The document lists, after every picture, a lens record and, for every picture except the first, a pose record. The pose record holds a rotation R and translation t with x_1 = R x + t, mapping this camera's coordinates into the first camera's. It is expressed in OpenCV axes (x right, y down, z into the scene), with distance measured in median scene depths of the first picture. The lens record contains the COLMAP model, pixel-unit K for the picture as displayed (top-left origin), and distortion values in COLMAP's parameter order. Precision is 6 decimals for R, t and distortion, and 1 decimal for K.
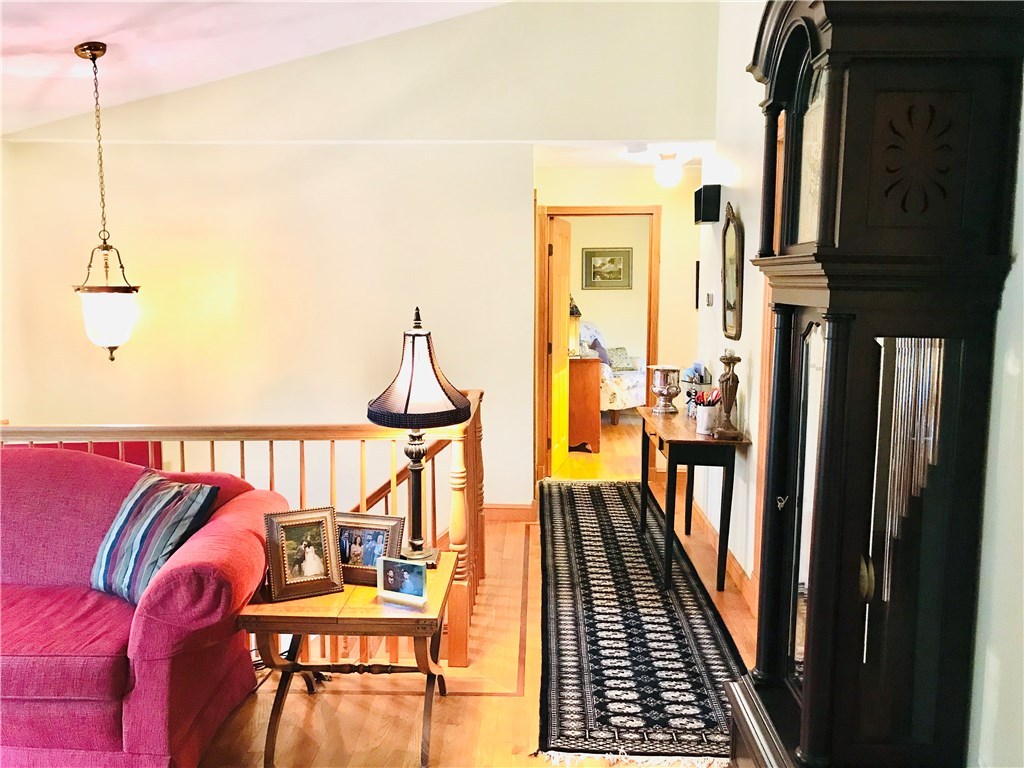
lens RADIAL K [[854.7, 0, 512.0], [0, 854.7, 384.0], [0, 0, 1]] dist [0.059833, -0.107539]
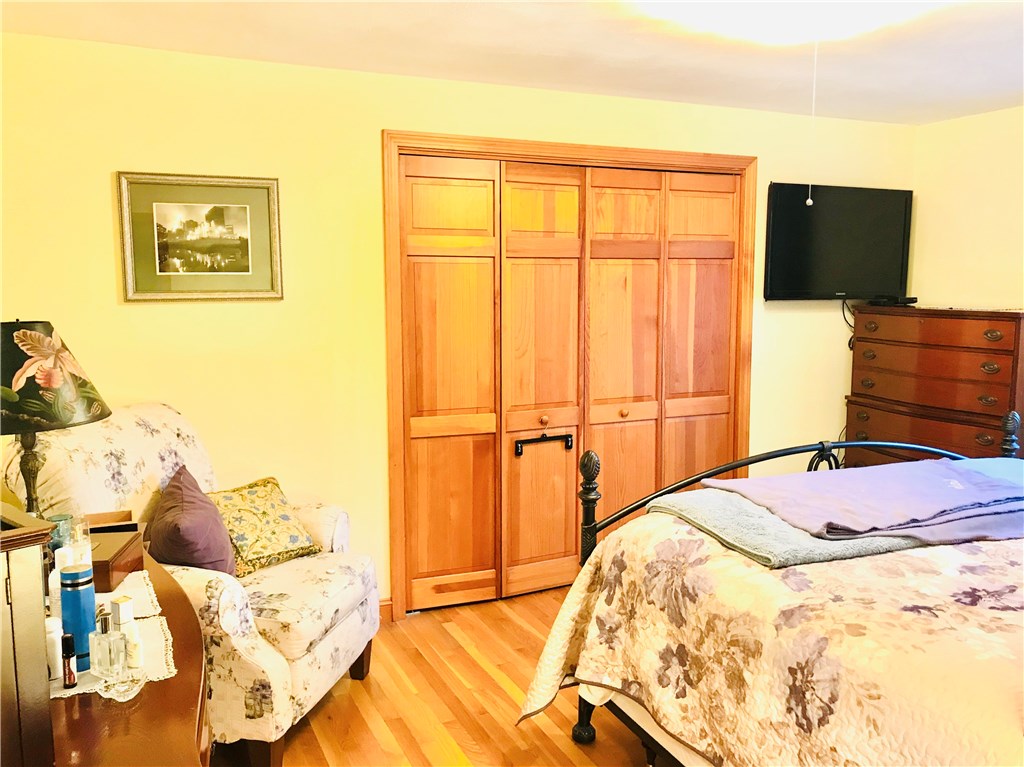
lens RADIAL K [[854.7, 0, 512.0], [0, 854.7, 383.5], [0, 0, 1]] dist [0.059833, -0.107539]
pose [[0.893324, -0.054225, 0.446129, 0.066954], [0.051630, 0.998504, 0.017980, -0.079058], [-0.446437, 0.006971, 0.894788, 0.657568]]
